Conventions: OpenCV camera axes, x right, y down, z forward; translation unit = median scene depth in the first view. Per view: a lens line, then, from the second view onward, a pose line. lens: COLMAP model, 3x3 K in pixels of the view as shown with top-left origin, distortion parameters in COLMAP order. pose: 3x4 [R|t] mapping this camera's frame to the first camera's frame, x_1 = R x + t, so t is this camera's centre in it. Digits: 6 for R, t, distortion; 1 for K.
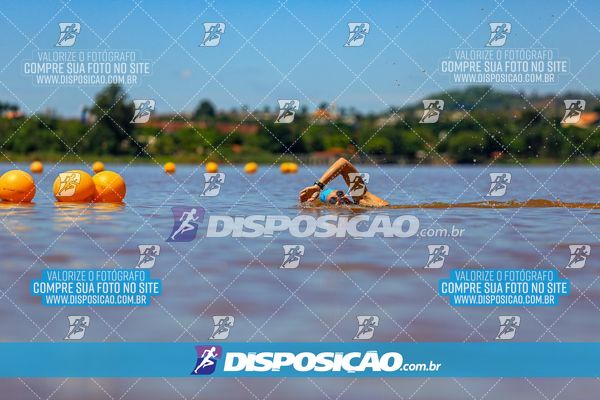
lens RADIAL K [[3404.2, 0, 299.4], [0, 3404.2, 199.8], [0, 0, 1]] dist [2.362897, 0.000000]
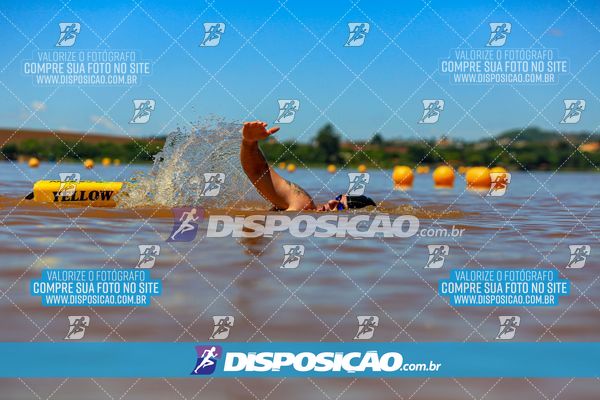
lens RADIAL K [[1824.5, 0, 300.0], [0, 1824.5, 199.8], [0, 0, 1]] dist [0.125872, 0.000000]
pose [[1.000000, 0.000023, -0.000127, 0.000251], [-0.000023, 1.000000, -0.000227, 0.000105], [0.000127, 0.000227, 1.000000, 0.467807]]
